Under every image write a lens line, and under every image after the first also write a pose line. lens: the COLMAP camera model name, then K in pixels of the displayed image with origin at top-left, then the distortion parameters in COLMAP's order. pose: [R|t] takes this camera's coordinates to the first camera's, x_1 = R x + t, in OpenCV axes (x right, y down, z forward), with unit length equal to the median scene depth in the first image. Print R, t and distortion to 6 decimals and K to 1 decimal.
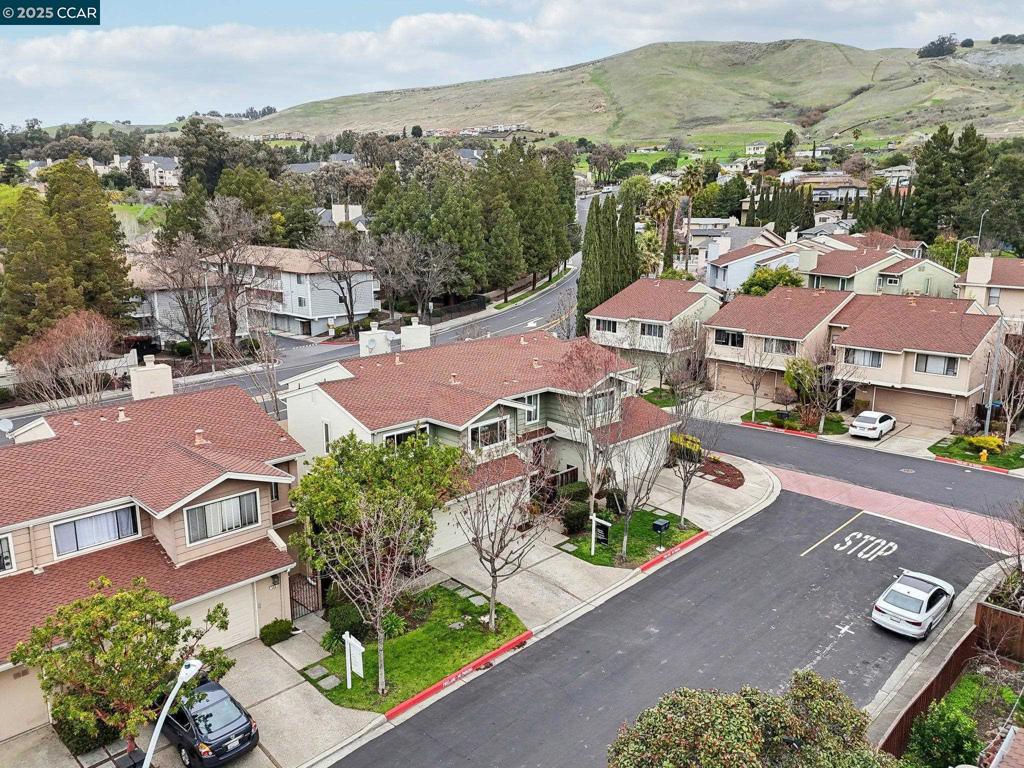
lens RADIAL K [[793.8, 0, 524.0], [0, 793.8, 385.3], [0, 0, 1]] dist [0.101517, -0.089491]
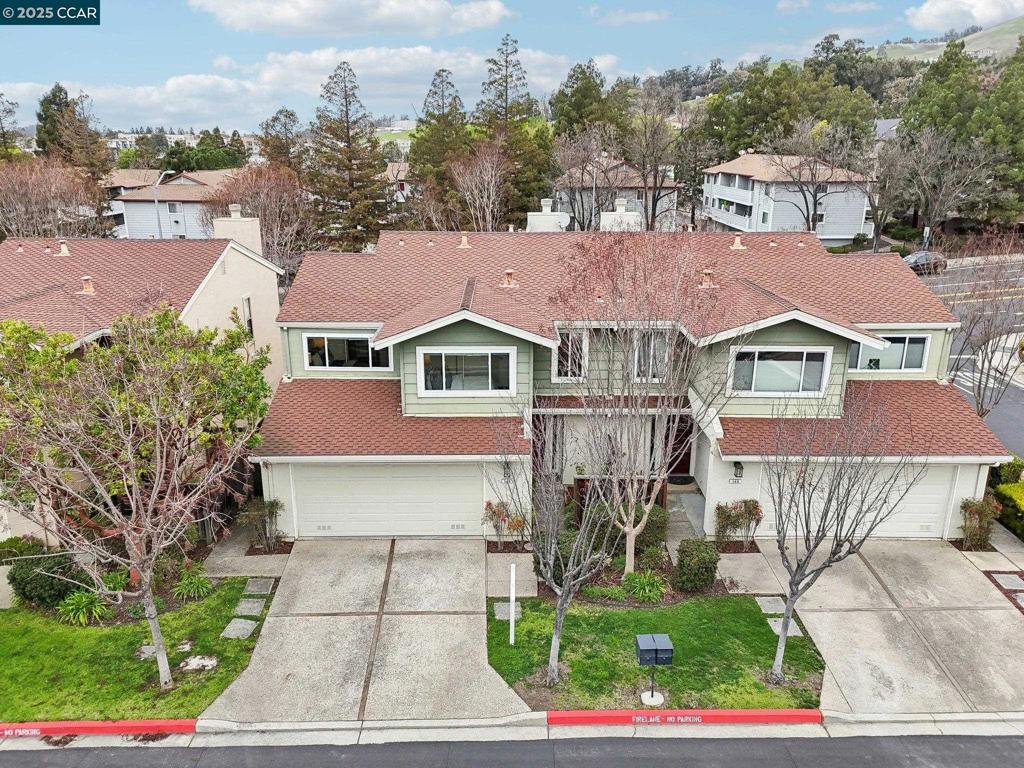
lens RADIAL K [[785.4, 0, 512.0], [0, 785.4, 384.0], [0, 0, 1]] dist [0.096940, -0.115341]
pose [[0.694275, 0.207865, -0.689038, 0.326935], [-0.159513, 0.978016, 0.134316, -0.009943], [0.701810, 0.016659, 0.712169, 0.535884]]
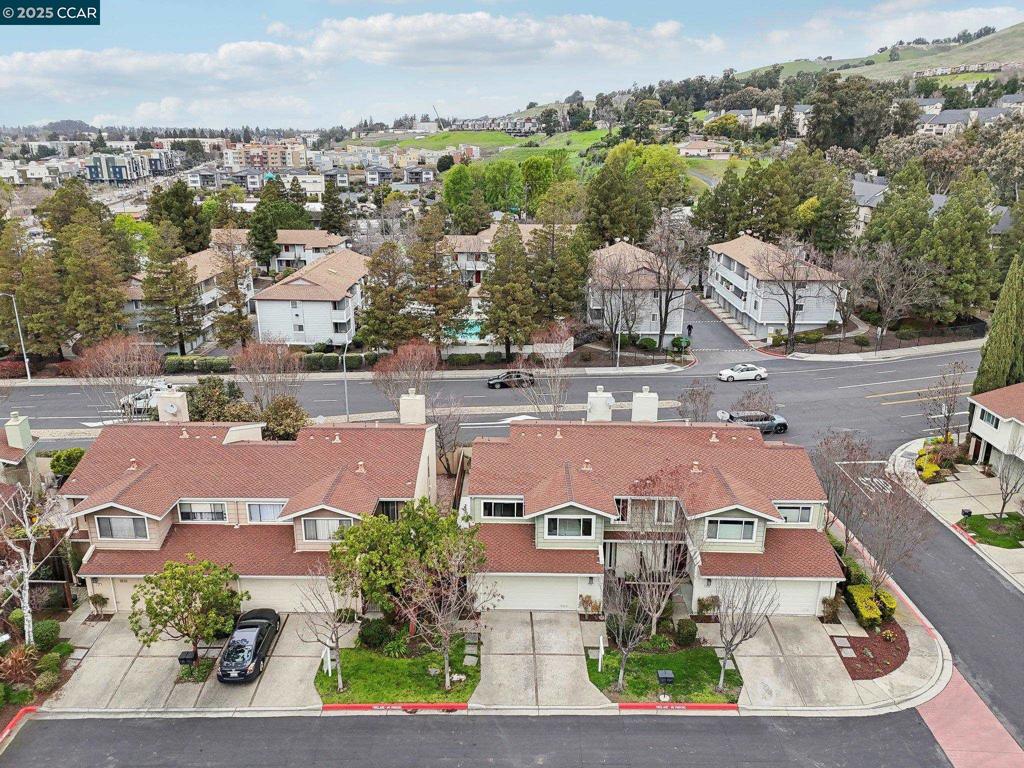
lens RADIAL K [[785.4, 0, 512.0], [0, 785.4, 384.0], [0, 0, 1]] dist [0.096940, -0.115341]
pose [[0.683046, 0.228801, -0.693612, 0.549335], [-0.165624, 0.973448, 0.158010, -0.261460], [0.711348, 0.006951, 0.702805, 0.132094]]
